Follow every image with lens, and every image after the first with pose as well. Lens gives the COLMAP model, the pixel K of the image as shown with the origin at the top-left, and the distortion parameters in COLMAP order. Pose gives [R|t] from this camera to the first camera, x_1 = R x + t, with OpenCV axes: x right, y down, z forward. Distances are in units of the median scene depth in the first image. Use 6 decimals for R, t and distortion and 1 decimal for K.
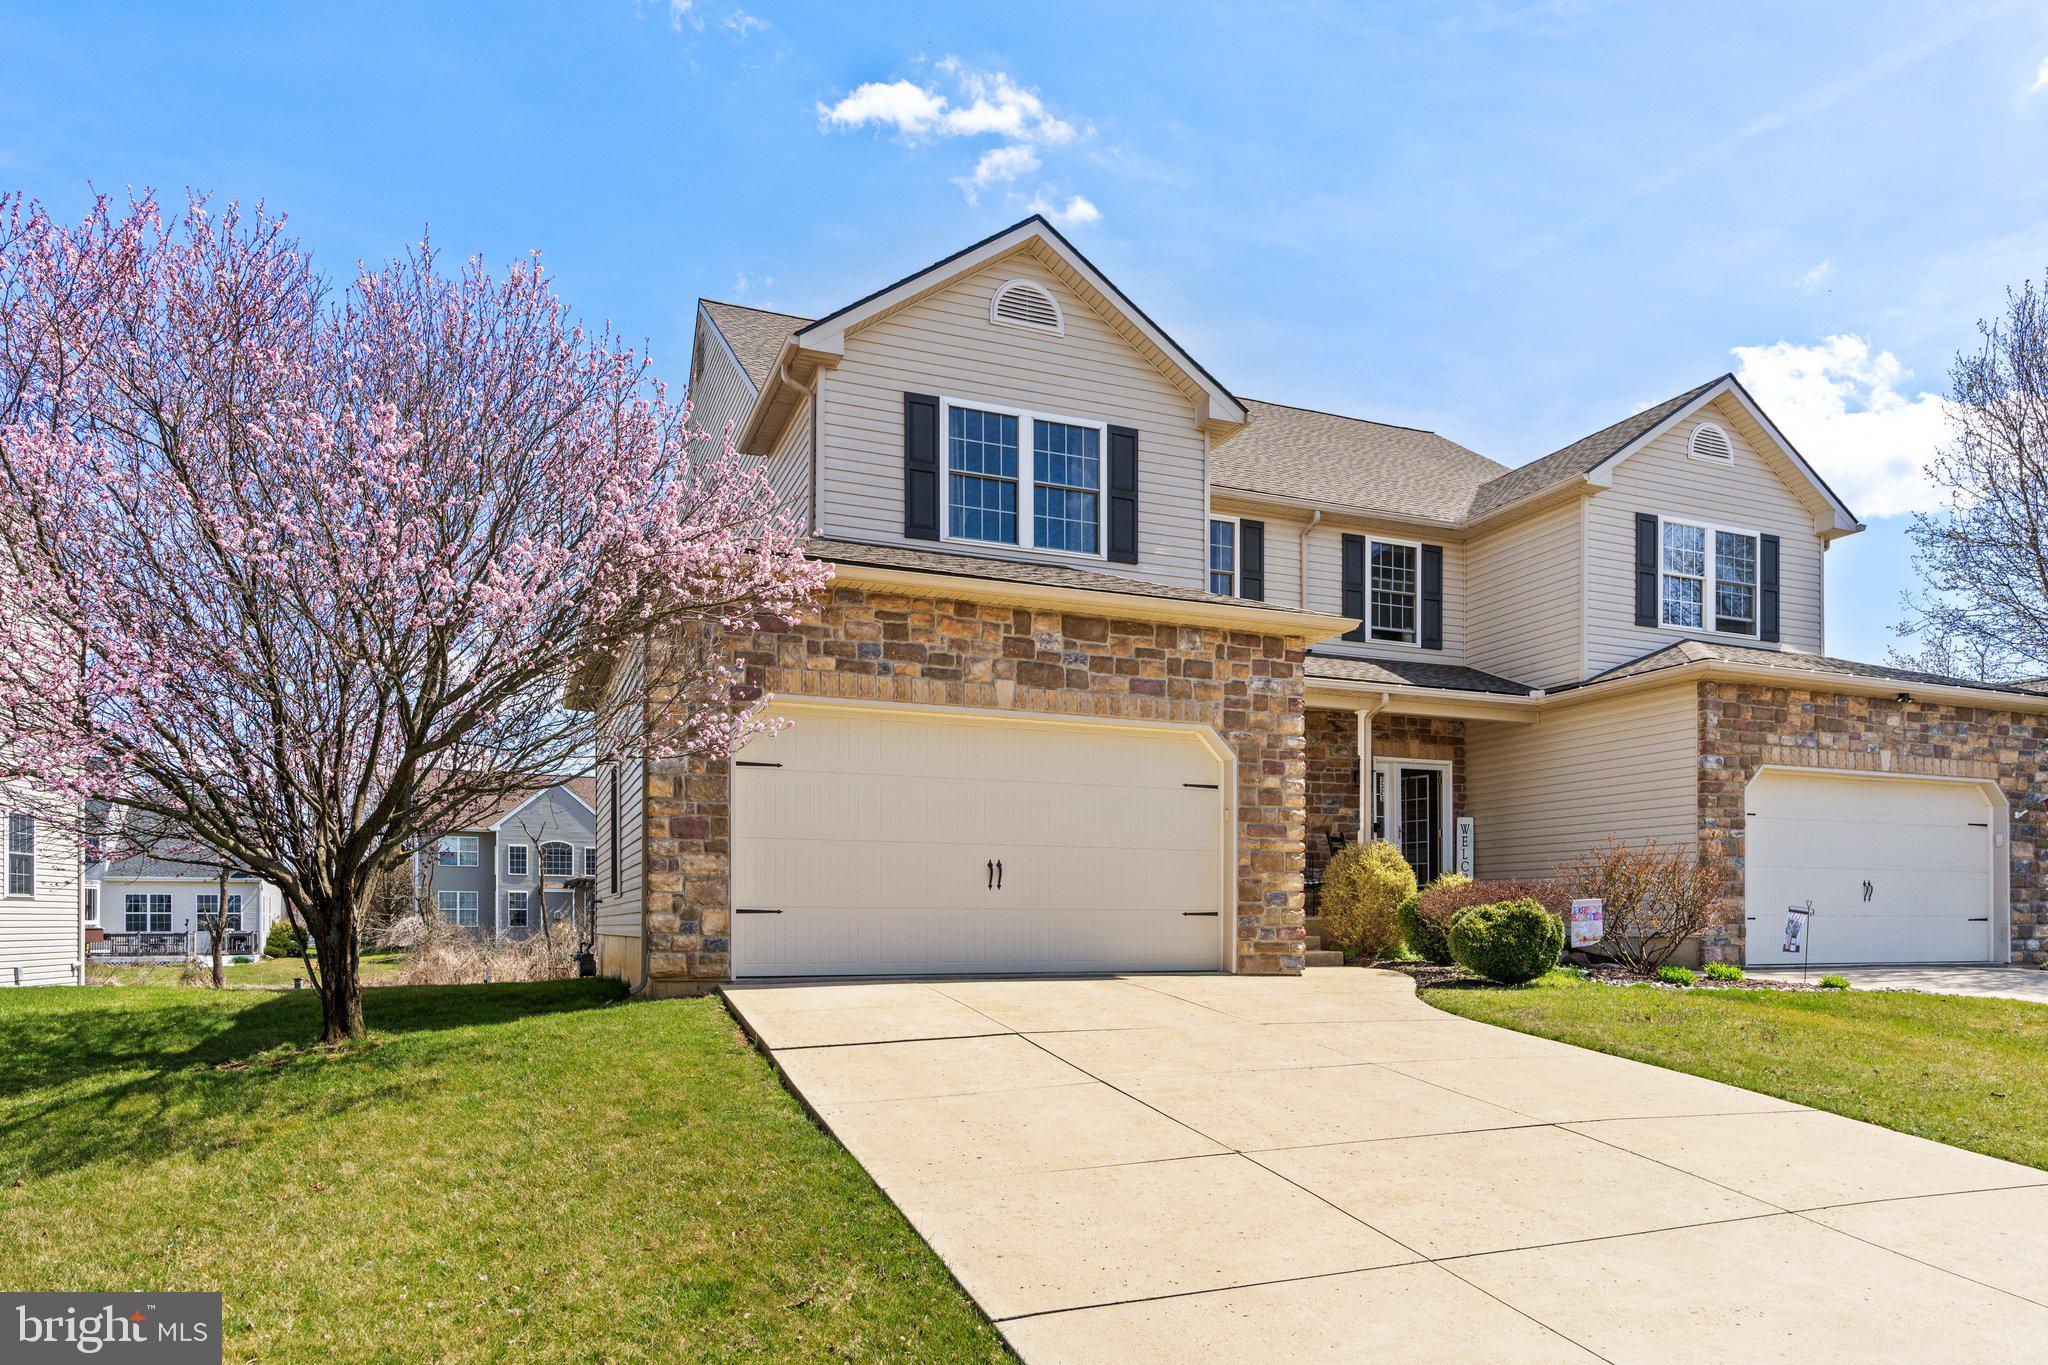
lens RADIAL K [[1277.2, 0, 1044.9], [0, 1277.2, 956.8], [0, 0, 1]] dist [0.004385, -0.003574]
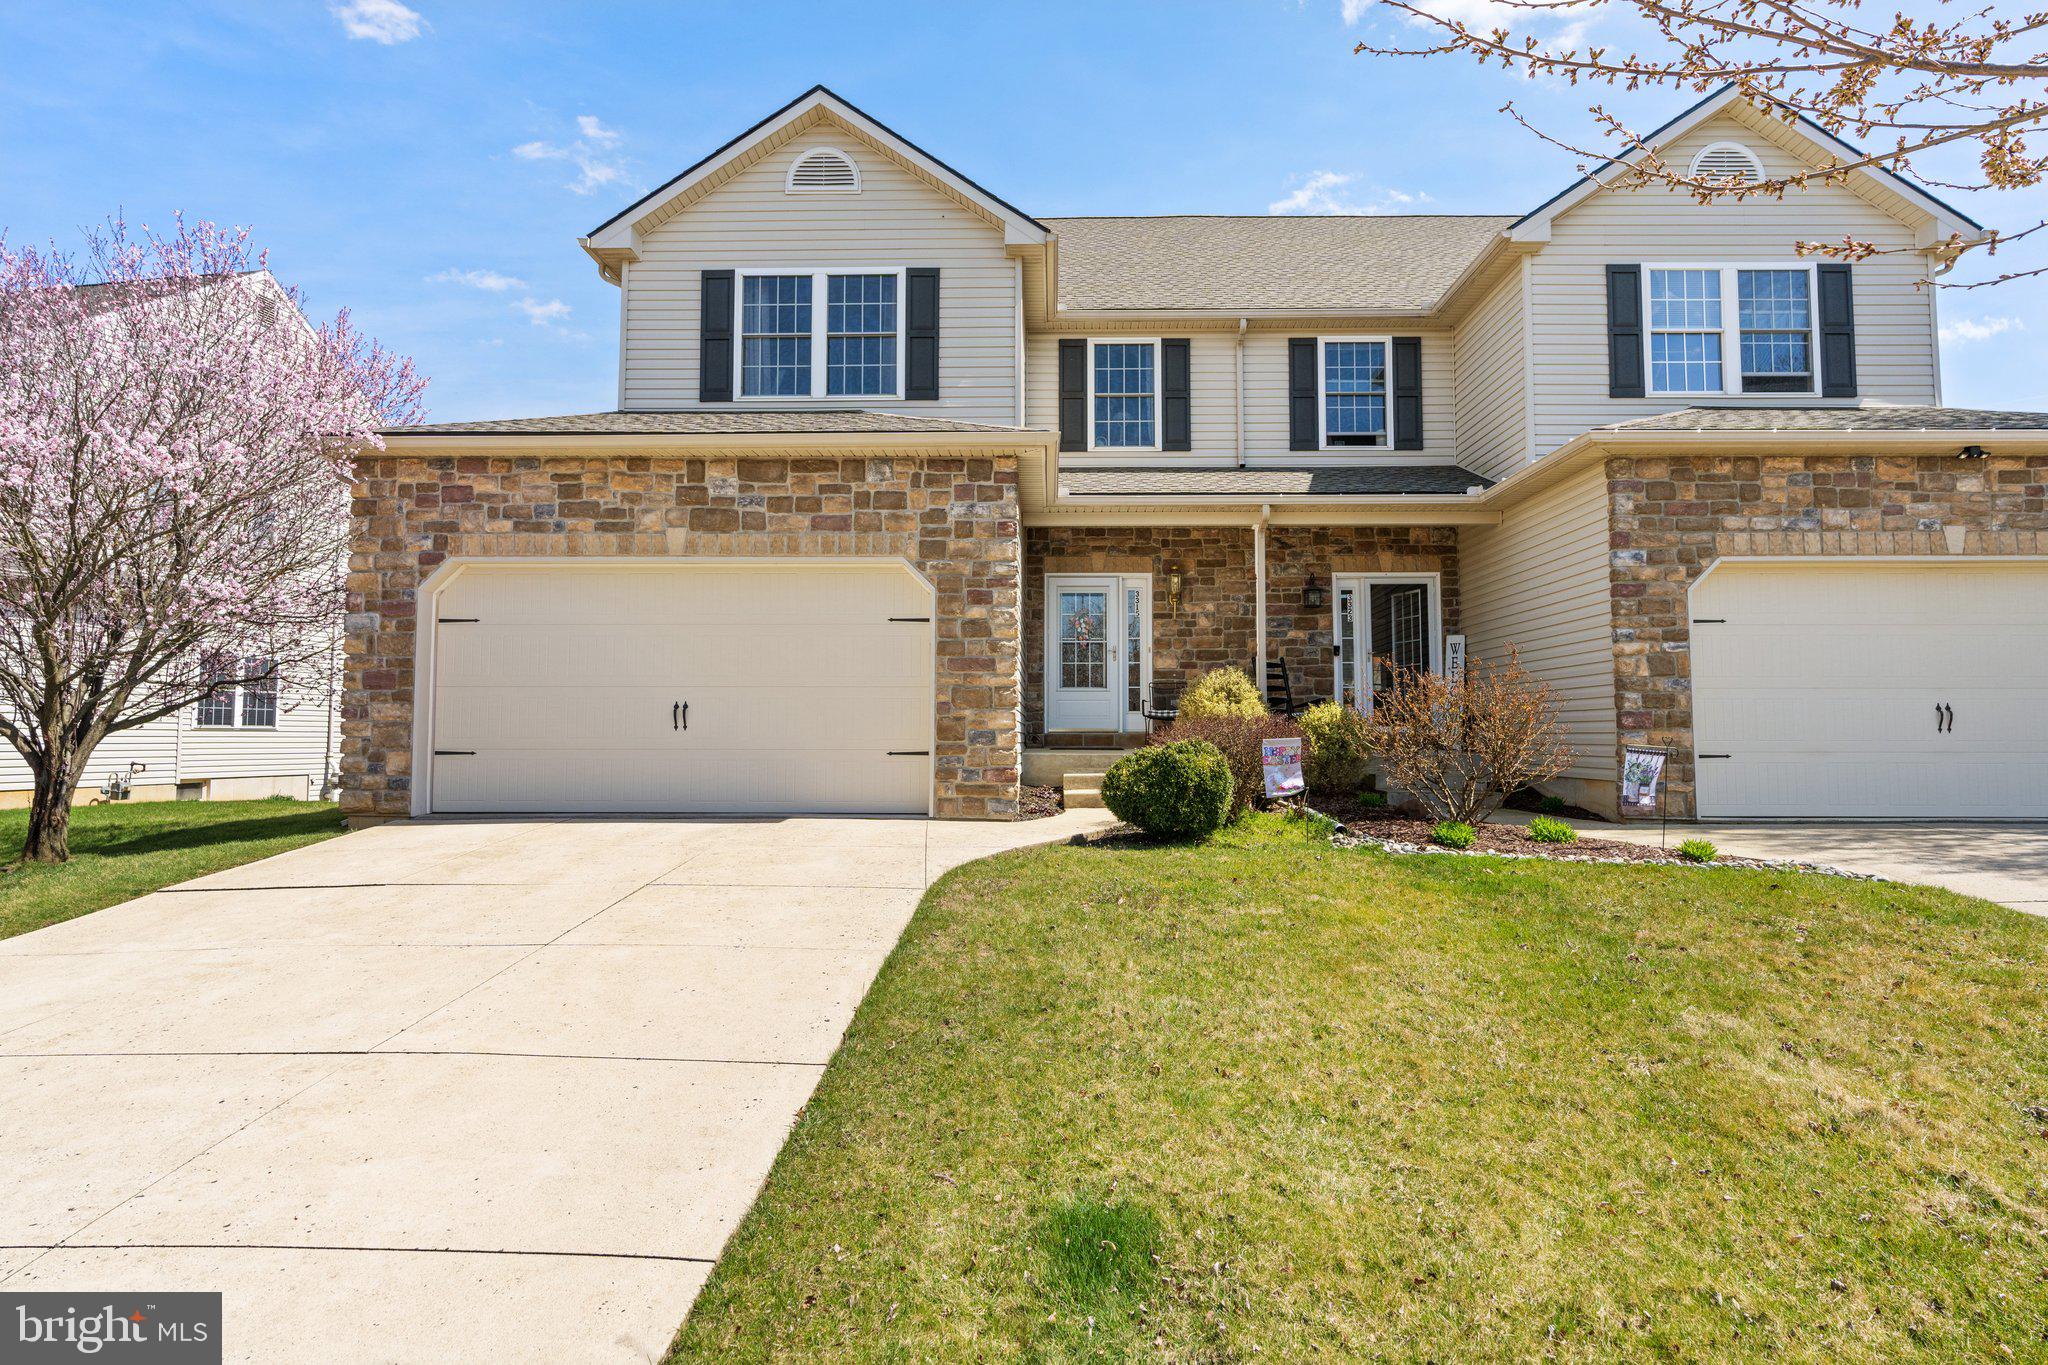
lens RADIAL K [[1118.0, 0, 1035.4], [0, 1118.0, 701.5], [0, 0, 1]] dist [-0.000547, 0.000445]
pose [[0.918256, -0.013405, -0.395761, 0.512704], [-0.009220, 0.998432, -0.055211, -0.025609], [0.395881, 0.054347, 0.916692, 0.256002]]
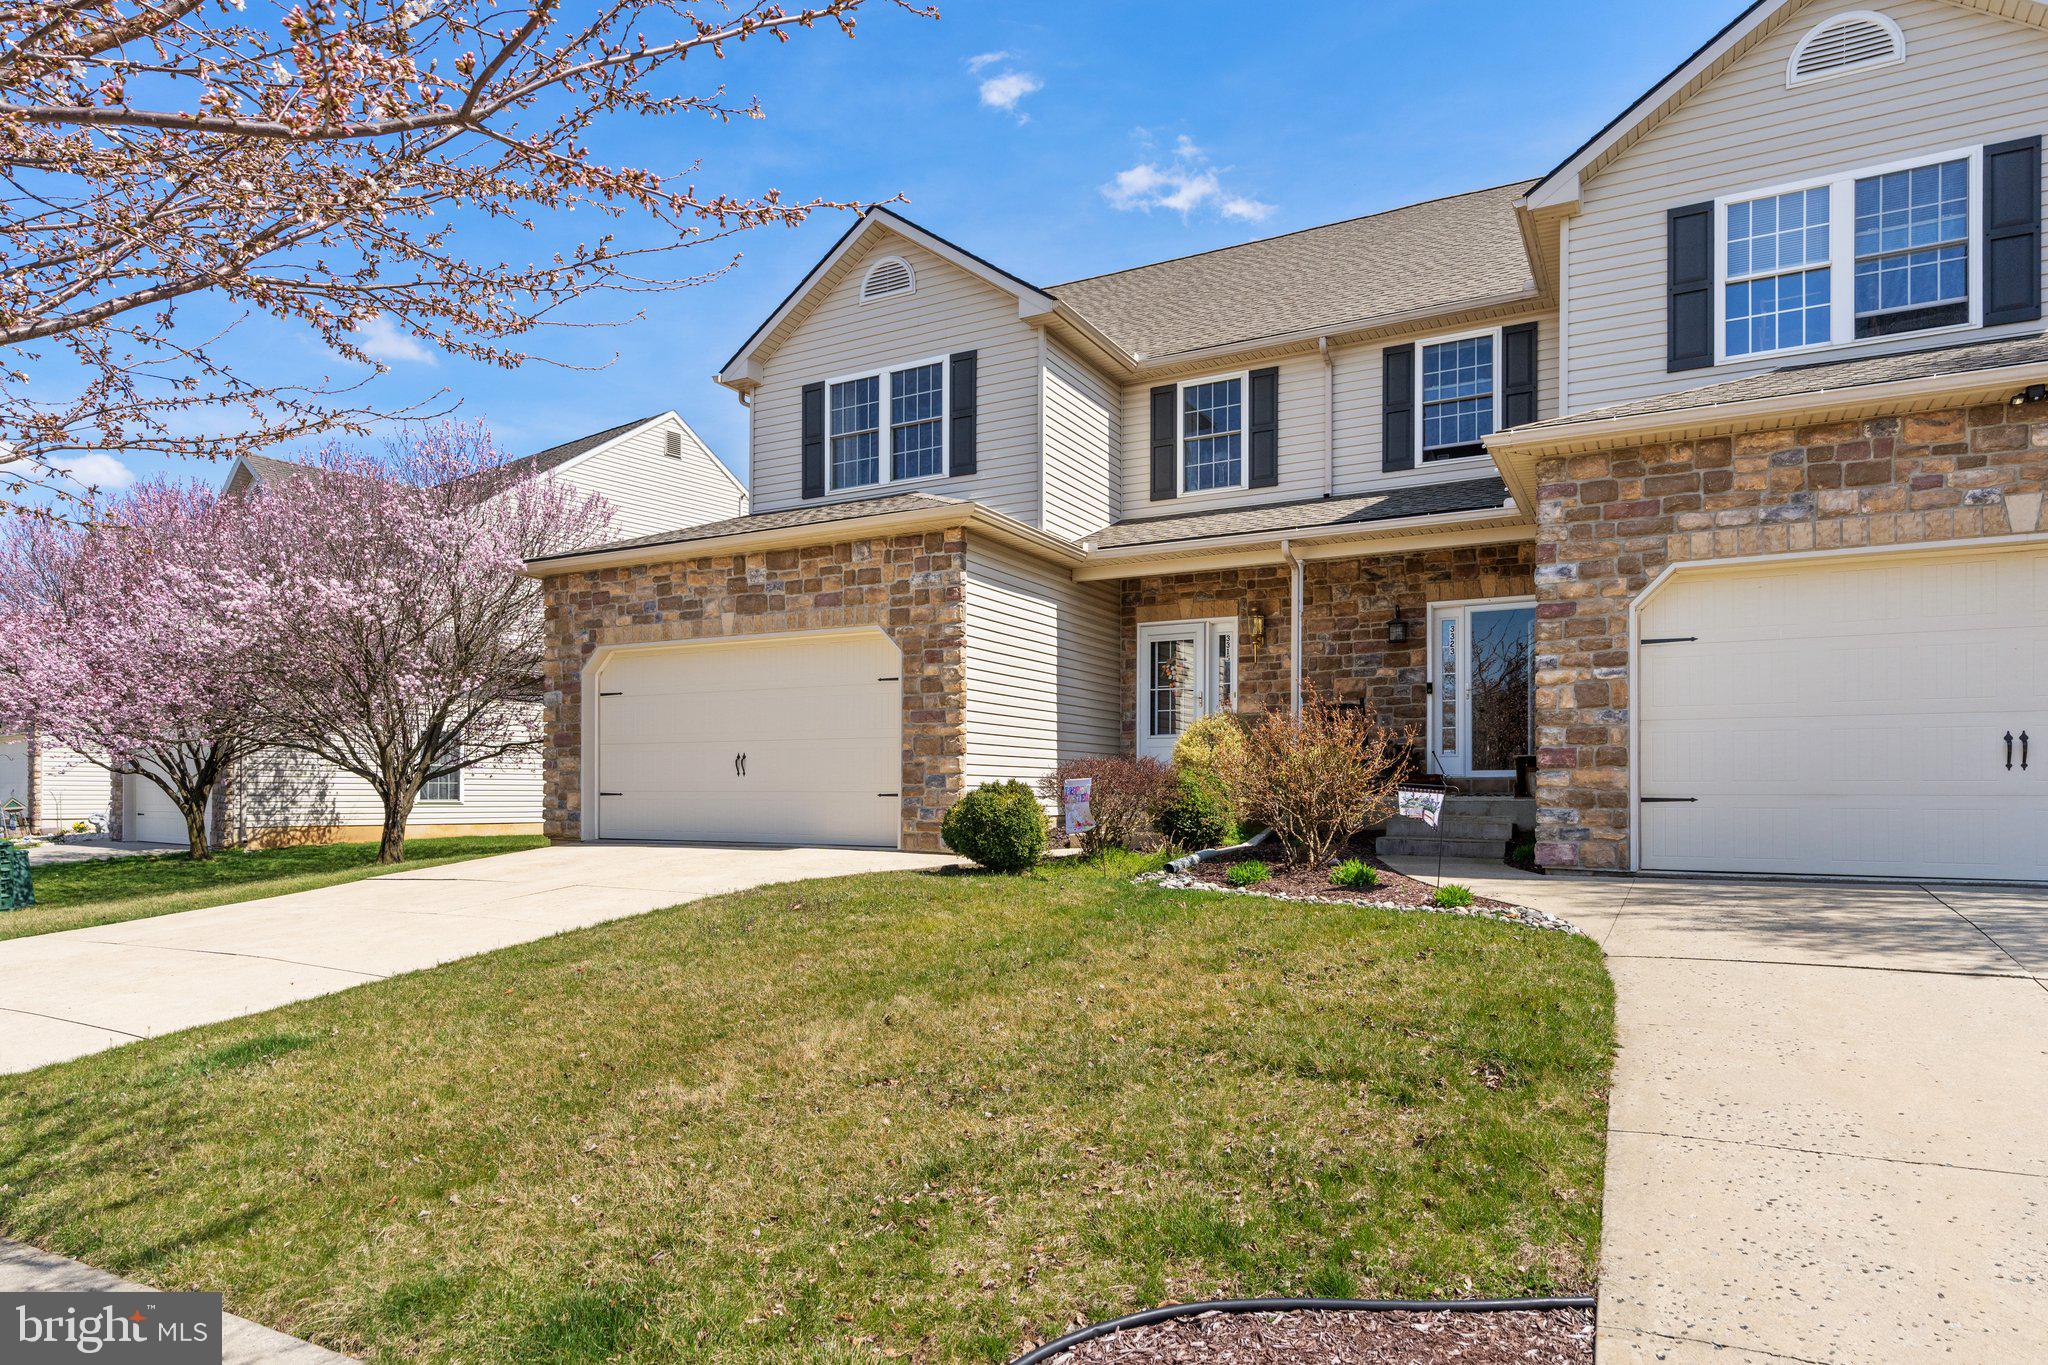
lens RADIAL K [[1174.5, 0, 1028.2], [0, 1174.5, 833.9], [0, 0, 1]] dist [0.003329, -0.000748]
pose [[0.638678, 0.027023, -0.769000, 0.933966], [-0.019262, 0.999631, 0.019129, -0.019965], [0.769233, 0.002595, 0.638963, 0.415580]]
